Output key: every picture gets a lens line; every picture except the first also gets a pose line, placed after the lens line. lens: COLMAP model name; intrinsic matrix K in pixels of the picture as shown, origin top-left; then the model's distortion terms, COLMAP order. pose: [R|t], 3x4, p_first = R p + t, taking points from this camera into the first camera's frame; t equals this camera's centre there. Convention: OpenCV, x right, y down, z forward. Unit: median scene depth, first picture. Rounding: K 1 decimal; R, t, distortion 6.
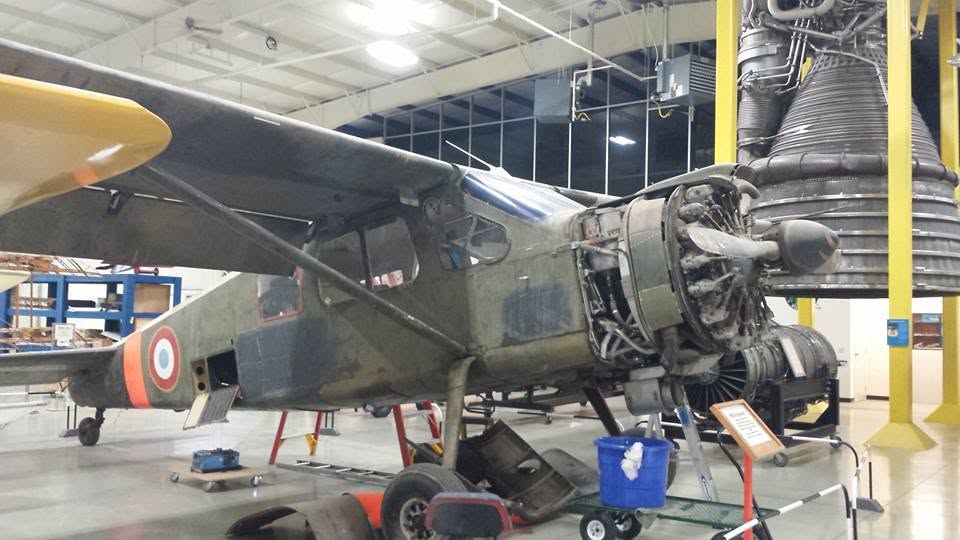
lens RADIAL K [[940.7, 0, 484.3], [0, 940.7, 267.5], [0, 0, 1]] dist [0.172956, -0.484019]
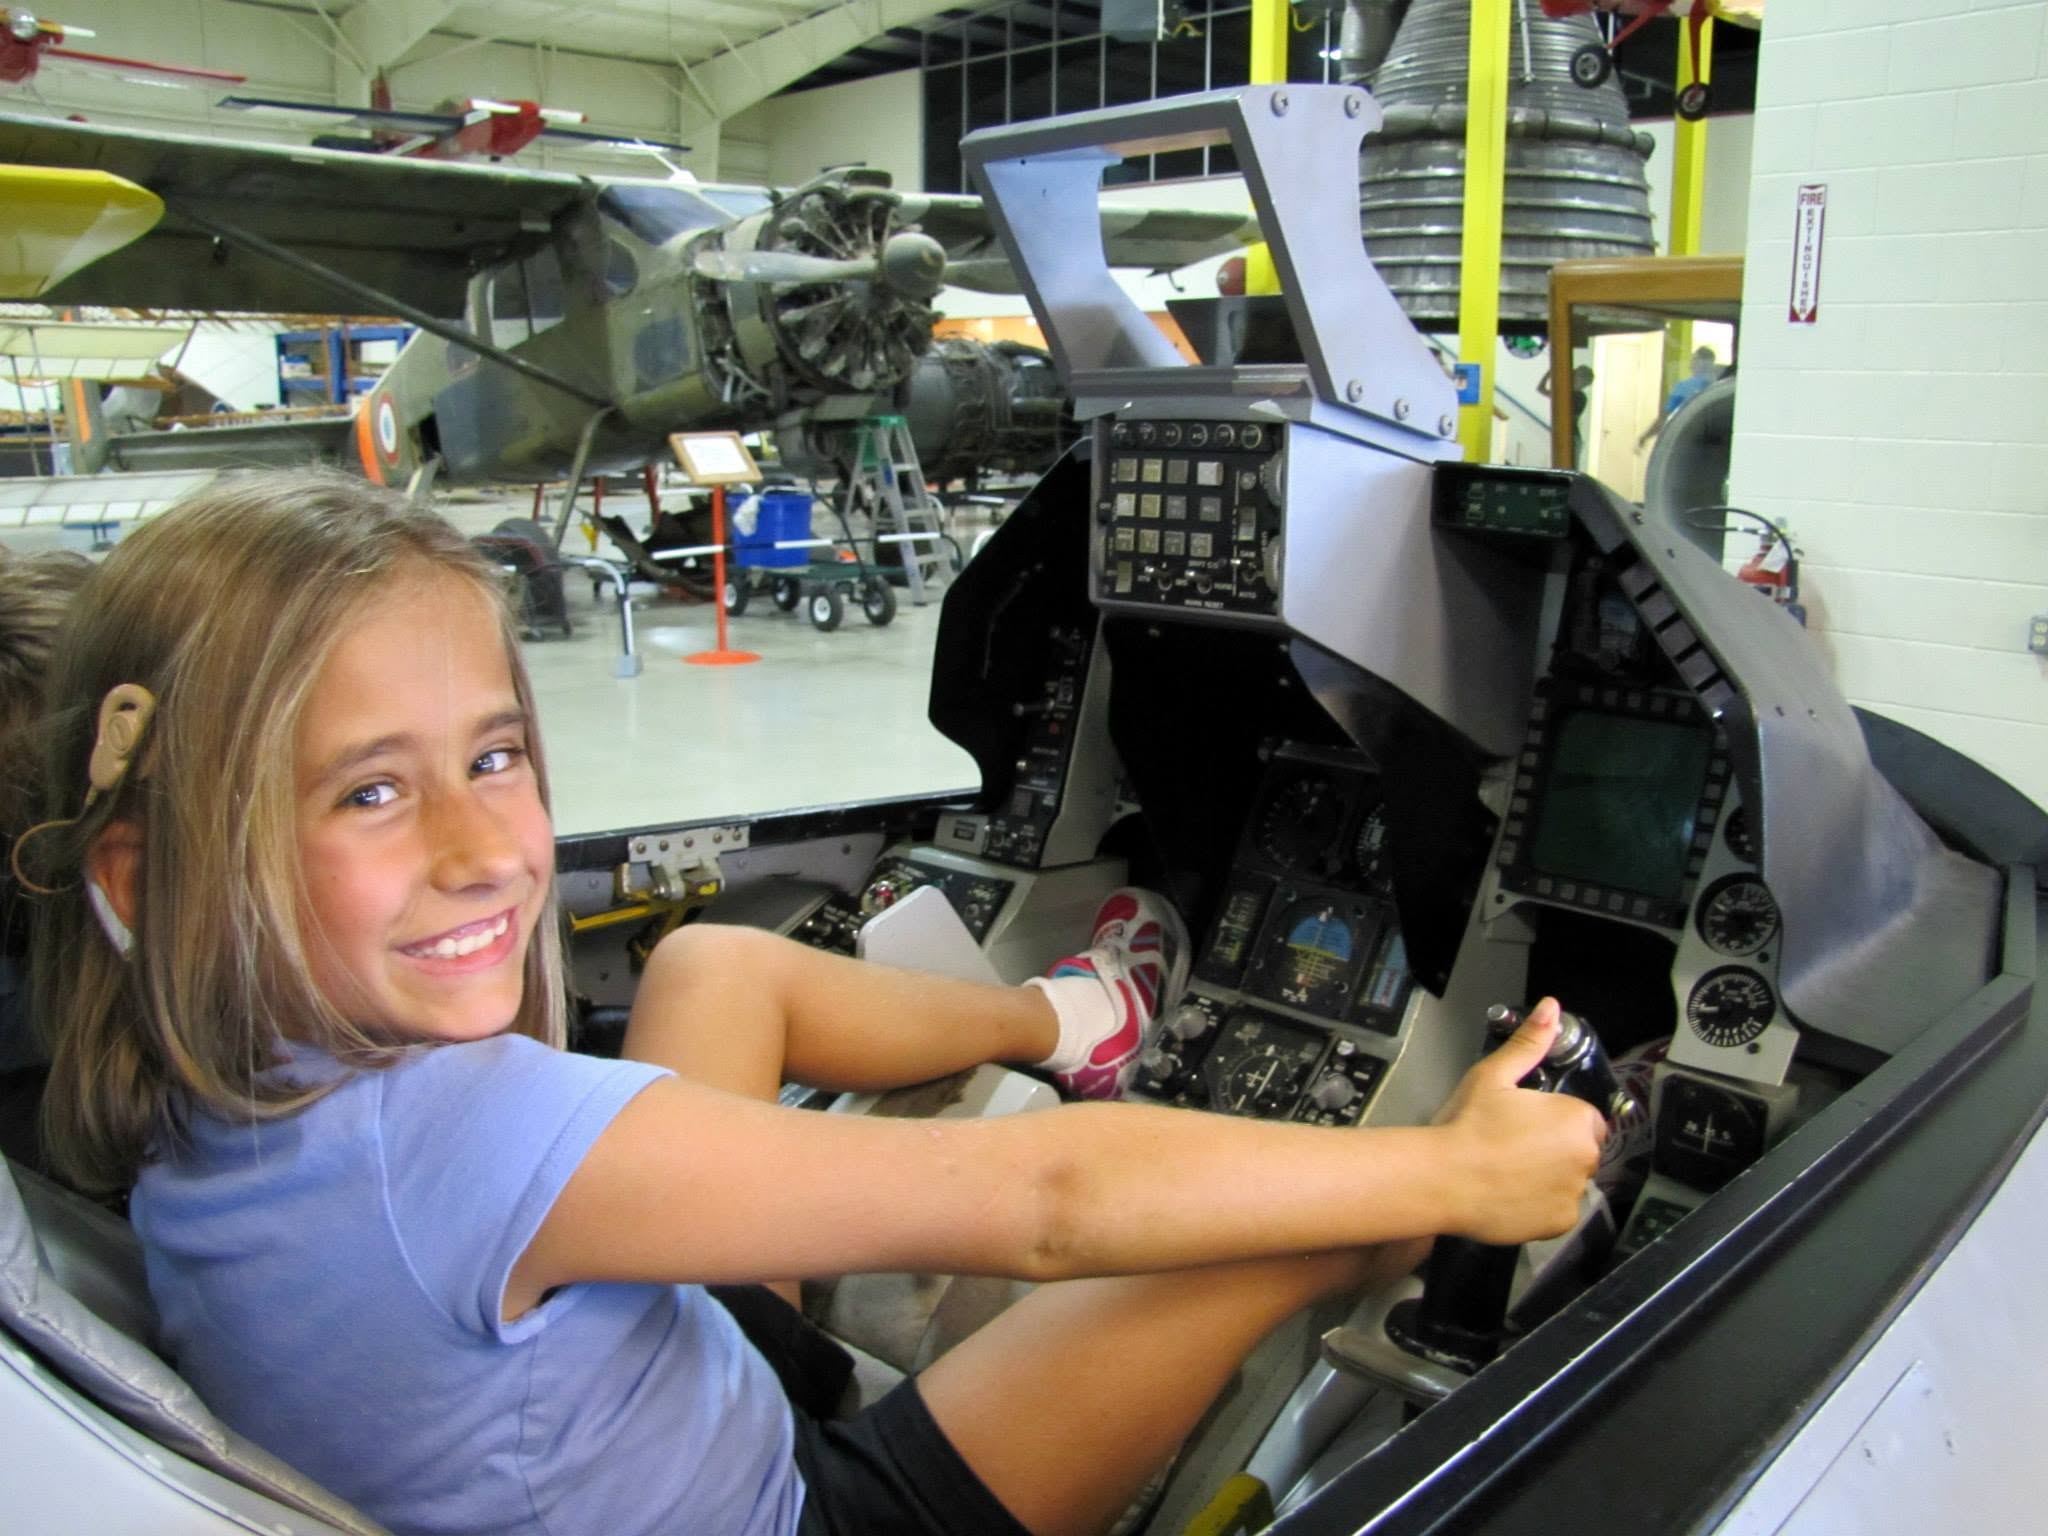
lens RADIAL K [[1832.8, 0, 1022.0], [0, 1832.8, 773.3], [0, 0, 1]] dist [-0.183964, 0.167993]
pose [[0.984047, 0.024794, -0.176173, 0.652625], [0.021525, 0.966374, 0.256237, 0.004302], [0.176602, -0.255941, 0.950424, -0.587406]]
